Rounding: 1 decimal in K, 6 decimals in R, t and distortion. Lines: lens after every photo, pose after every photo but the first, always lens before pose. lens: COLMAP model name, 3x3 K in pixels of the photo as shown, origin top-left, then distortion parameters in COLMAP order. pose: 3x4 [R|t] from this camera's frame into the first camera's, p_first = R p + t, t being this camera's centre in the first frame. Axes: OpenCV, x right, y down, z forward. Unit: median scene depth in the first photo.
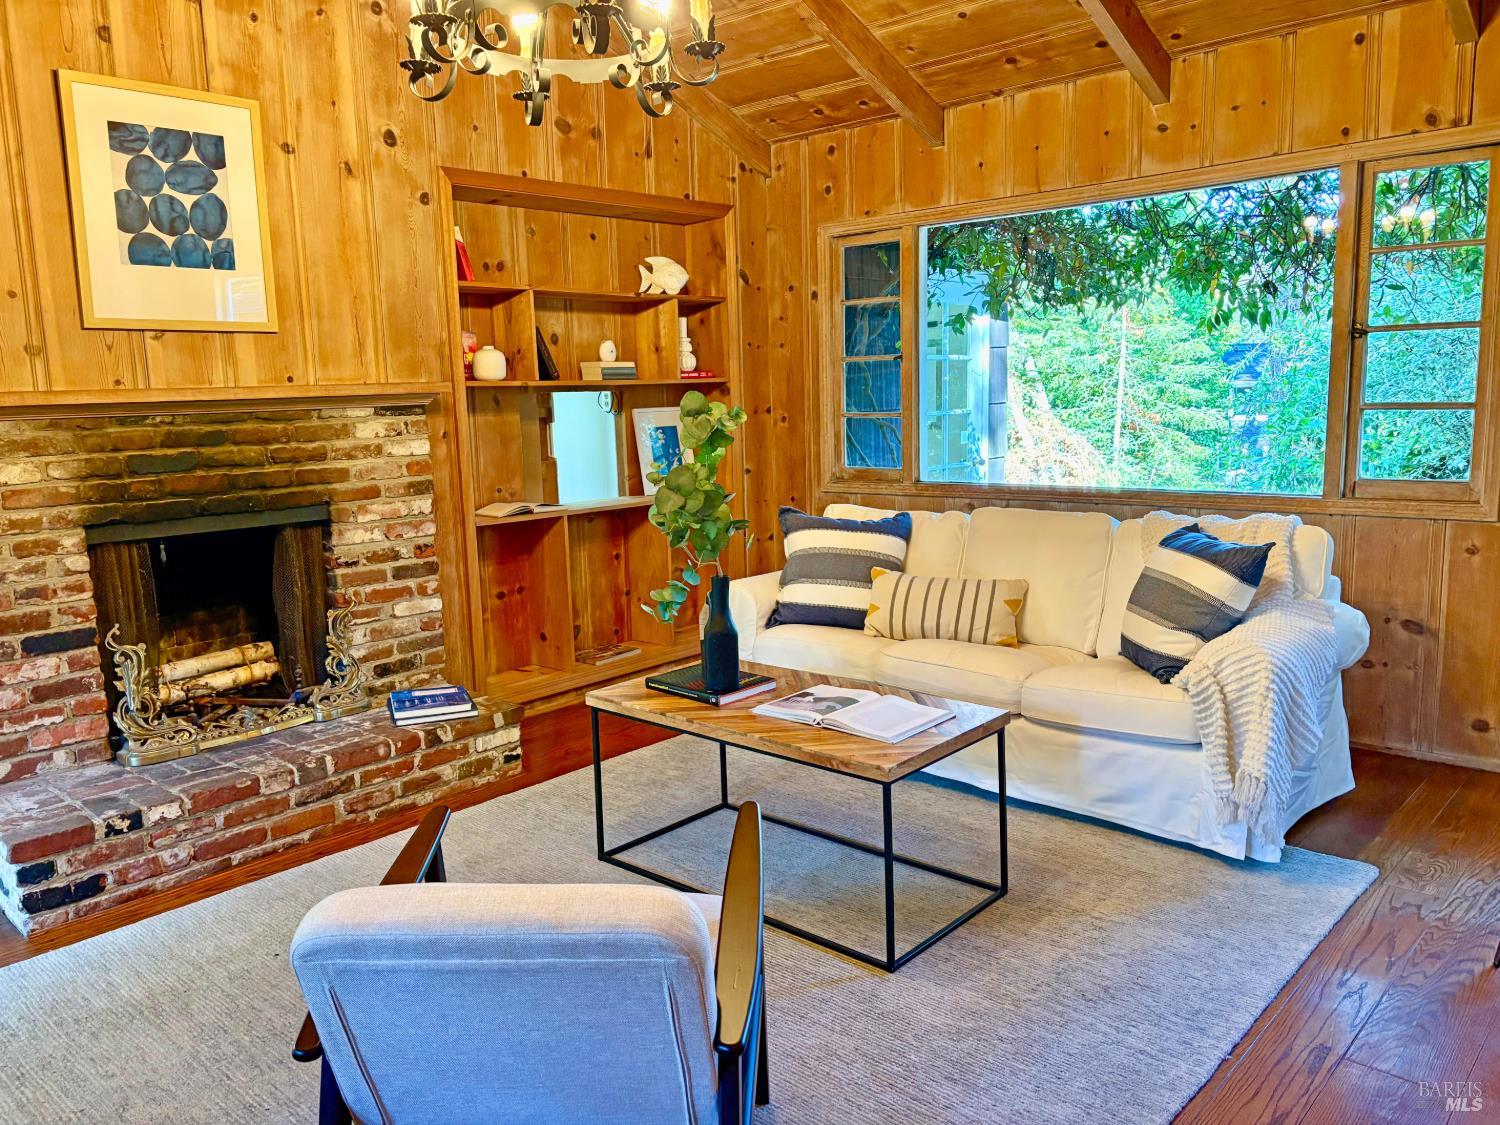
lens RADIAL K [[1140.5, 0, 753.4], [0, 1140.5, 561.7], [0, 0, 1]] dist [0.009210, -0.017029]
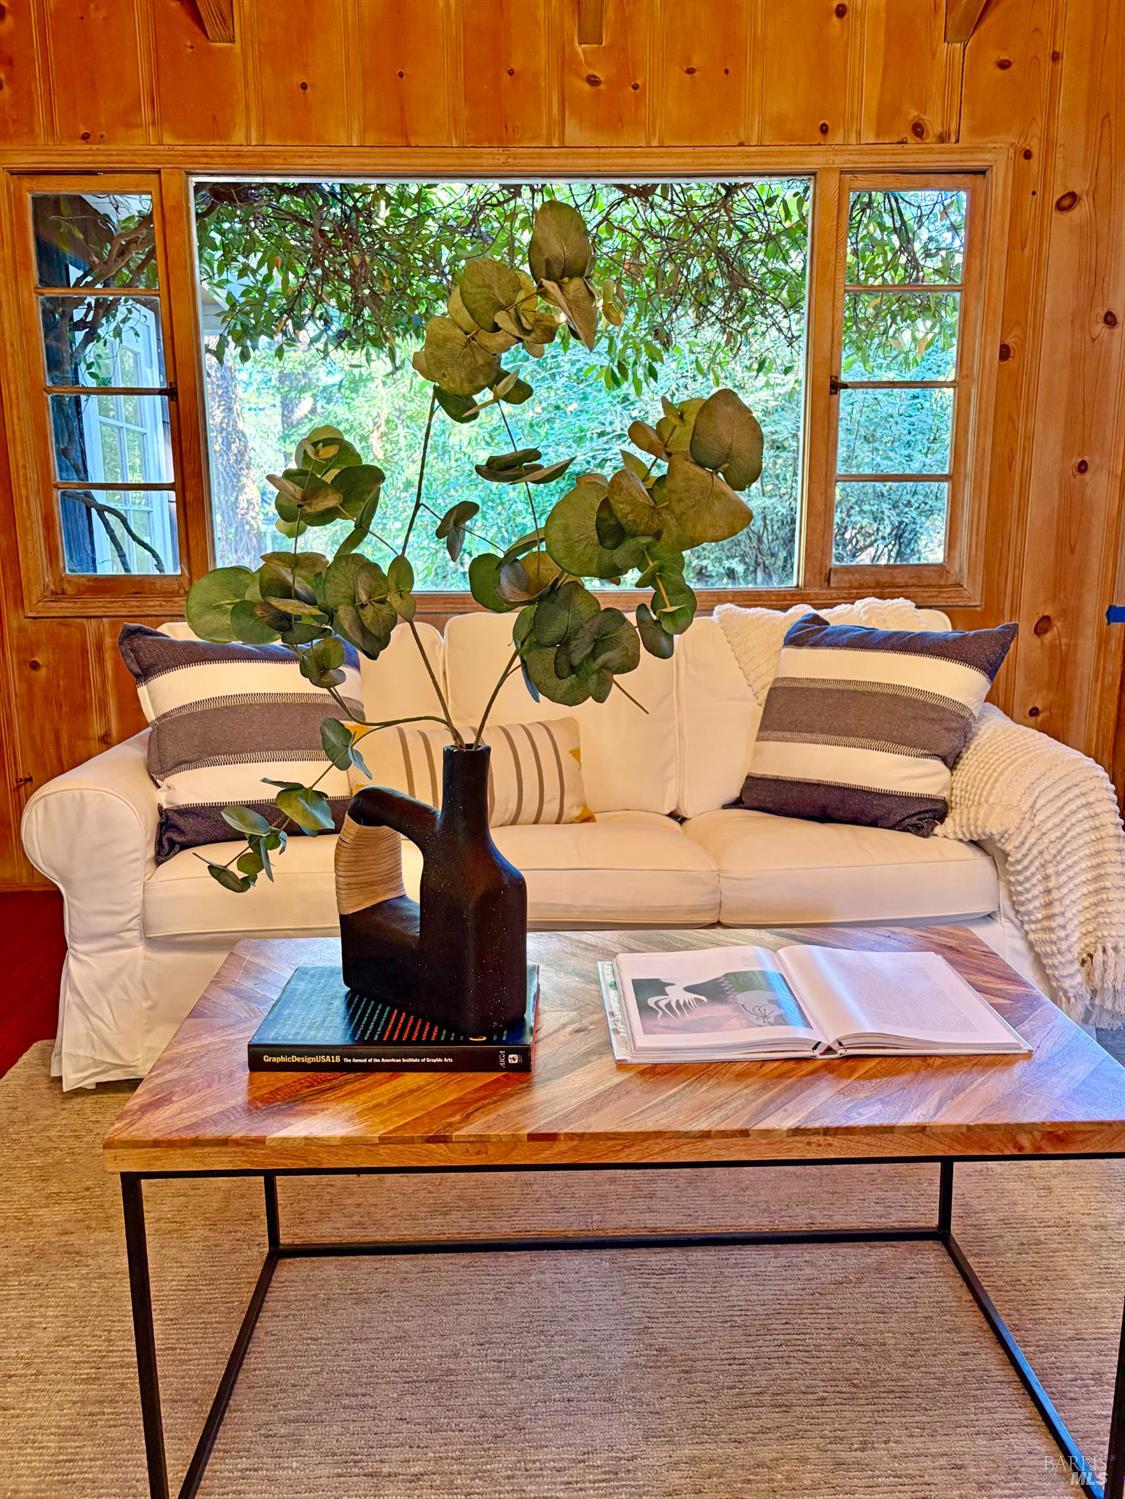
lens RADIAL K [[1139.7, 0, 560.9], [0, 1139.7, 758.9], [0, 0, 1]] dist [0.009210, -0.017029]
pose [[0.719215, -0.113157, 0.685511, -0.208943], [0.091816, 0.993475, 0.067662, -0.004854], [-0.688694, 0.014277, 0.724911, 0.522371]]
